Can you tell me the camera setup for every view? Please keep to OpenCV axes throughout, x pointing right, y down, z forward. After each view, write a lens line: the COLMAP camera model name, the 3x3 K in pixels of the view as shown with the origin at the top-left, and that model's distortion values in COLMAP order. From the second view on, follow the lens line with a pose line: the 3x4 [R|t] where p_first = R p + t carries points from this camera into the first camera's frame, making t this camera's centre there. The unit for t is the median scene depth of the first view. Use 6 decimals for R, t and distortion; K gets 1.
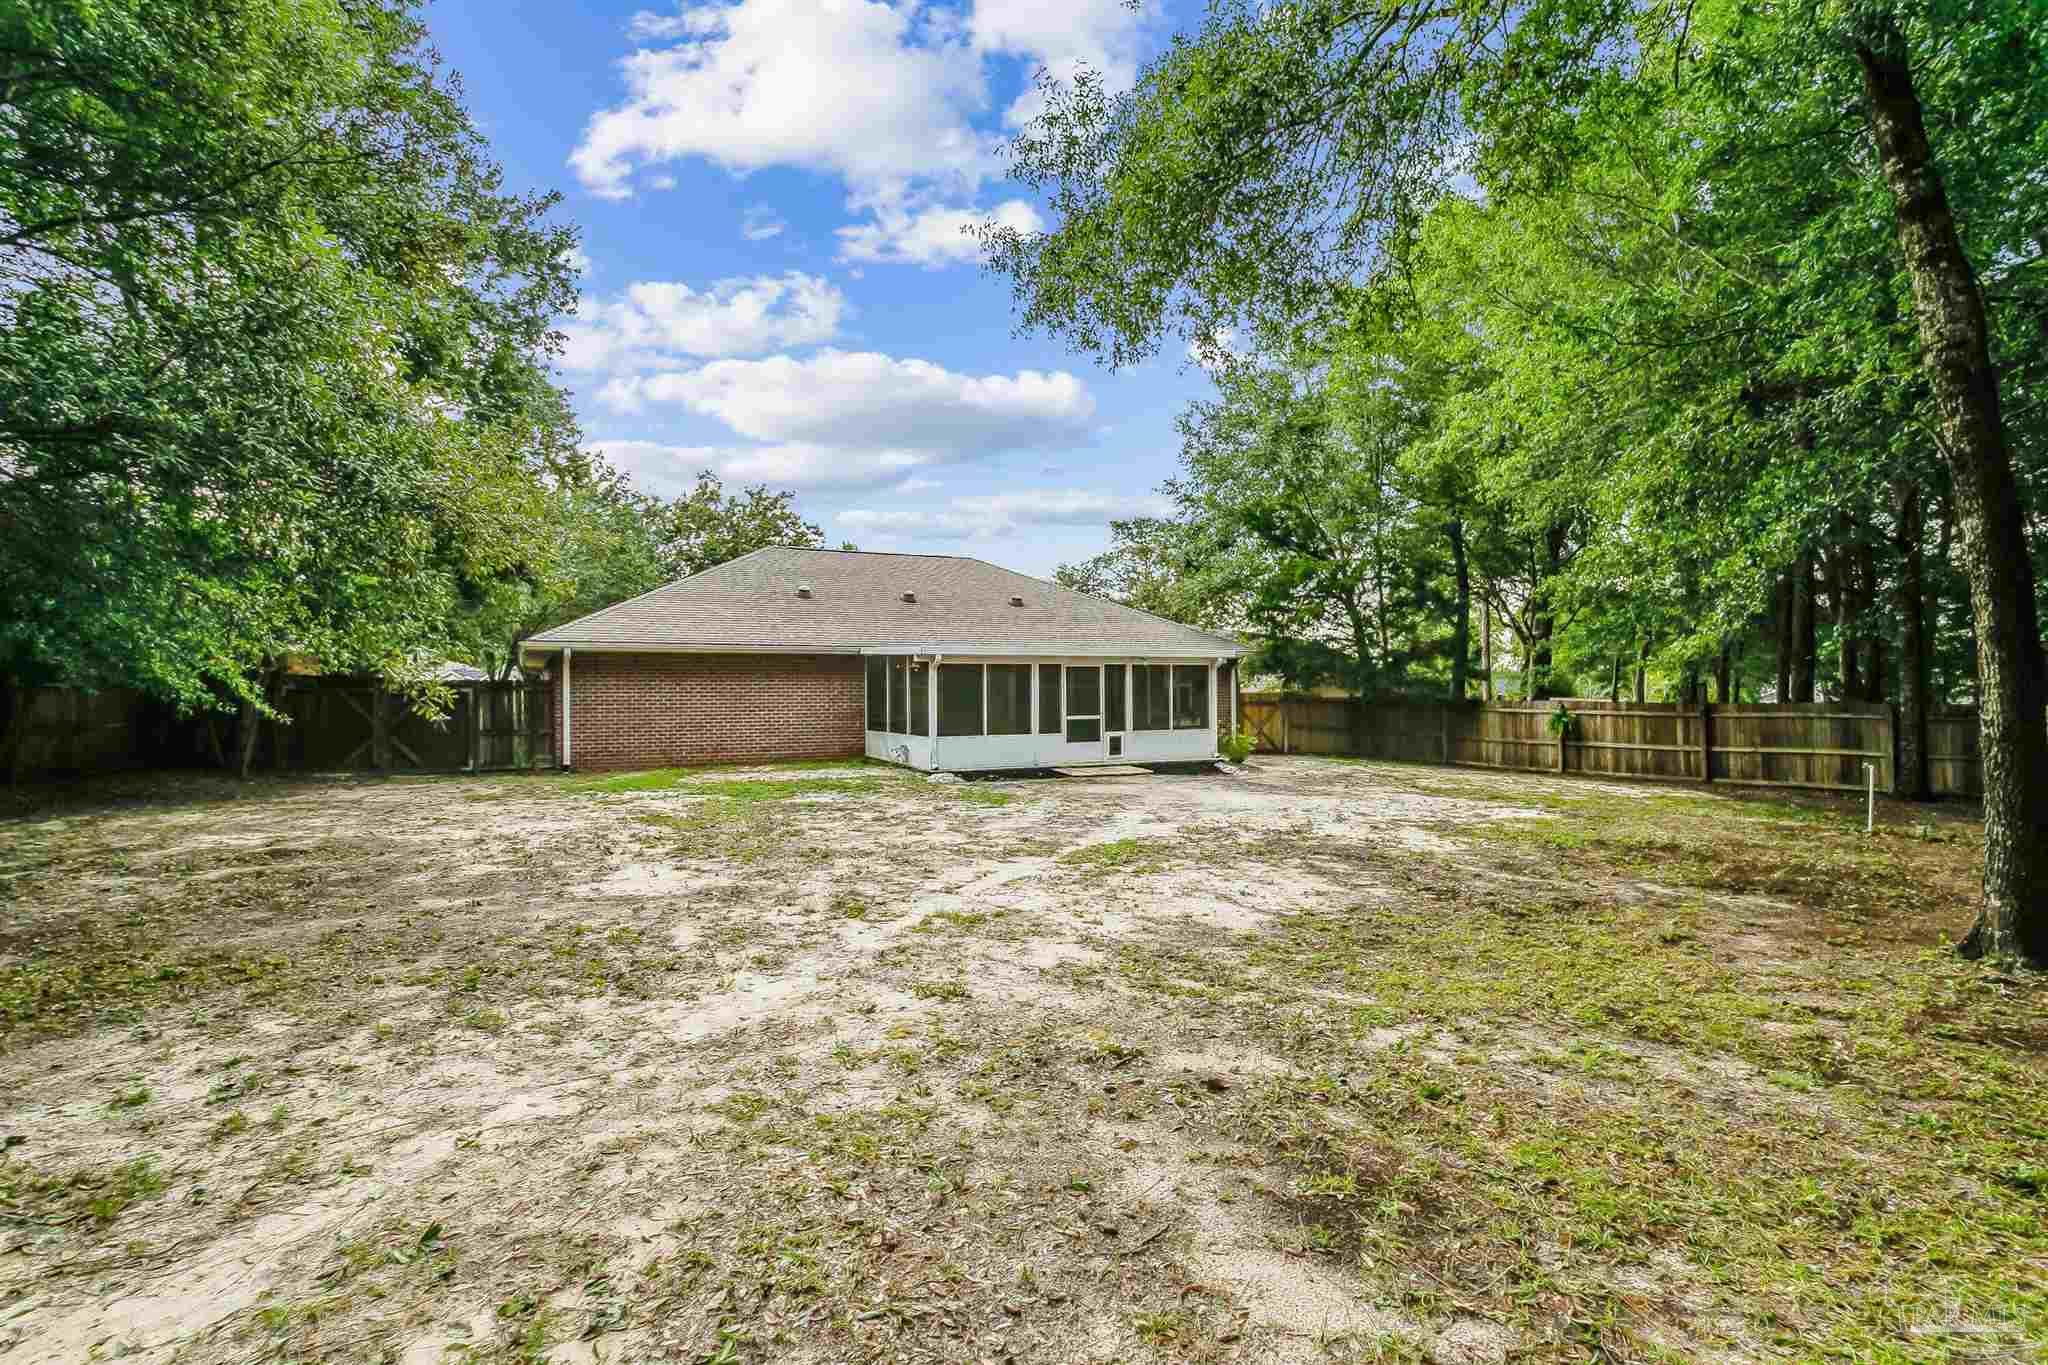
lens RADIAL K [[1004.5, 0, 1022.7], [0, 1004.5, 691.7], [0, 0, 1]] dist [0.000669, -0.000015]
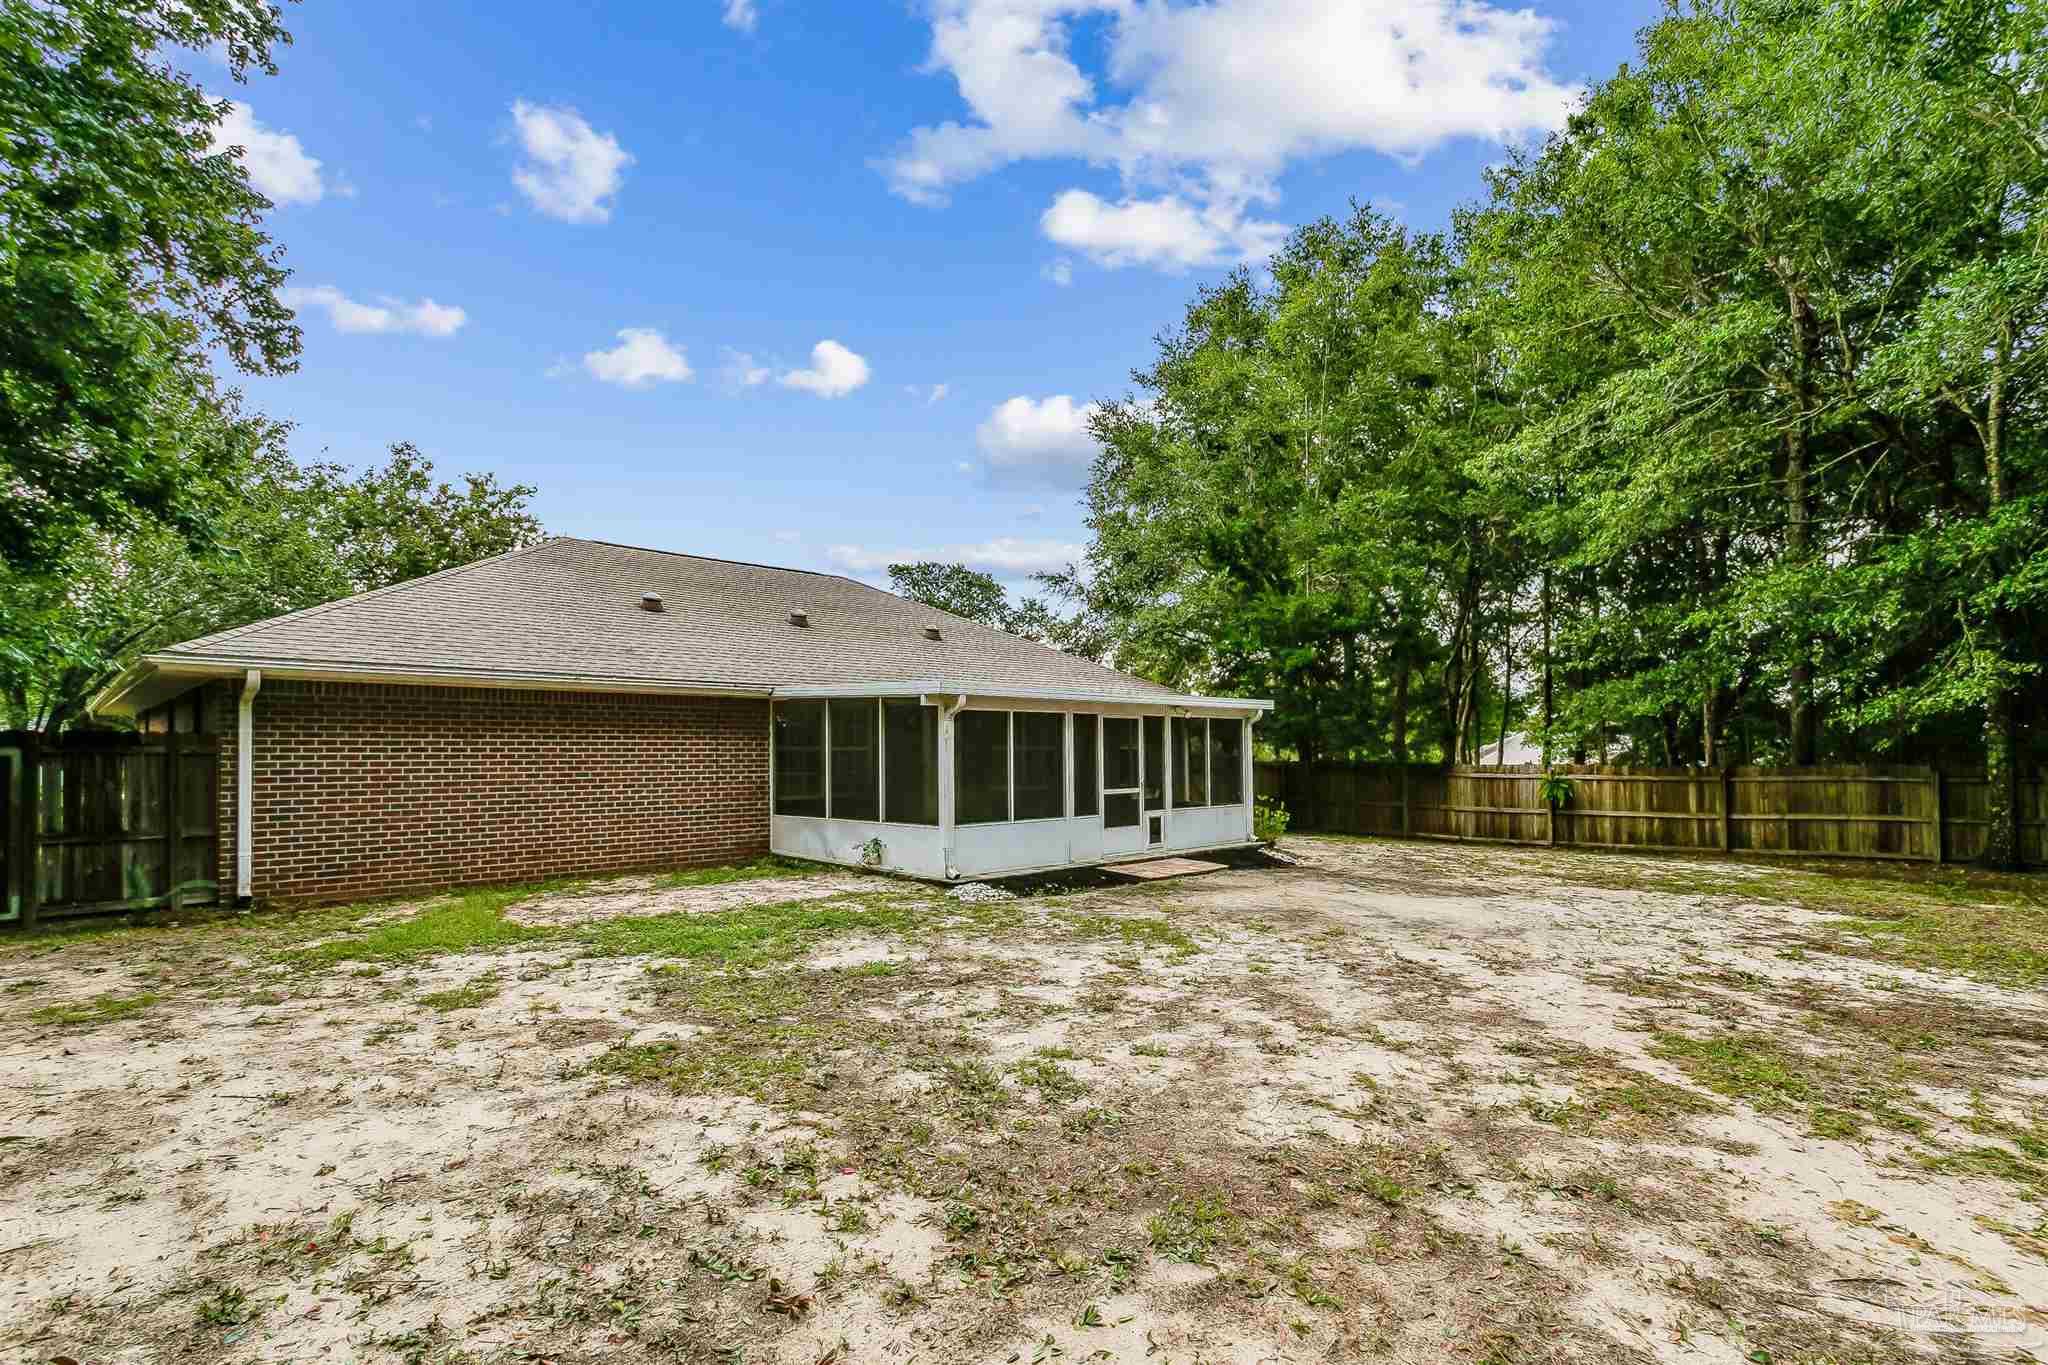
lens RADIAL K [[1004.5, 0, 1033.8], [0, 1004.5, 739.6], [0, 0, 1]] dist [0.000669, -0.000015]
pose [[0.947729, 0.003459, 0.319057, -0.217383], [0.002247, 0.999844, -0.017516, 0.001795], [-0.319068, 0.017317, 0.947574, 0.351057]]
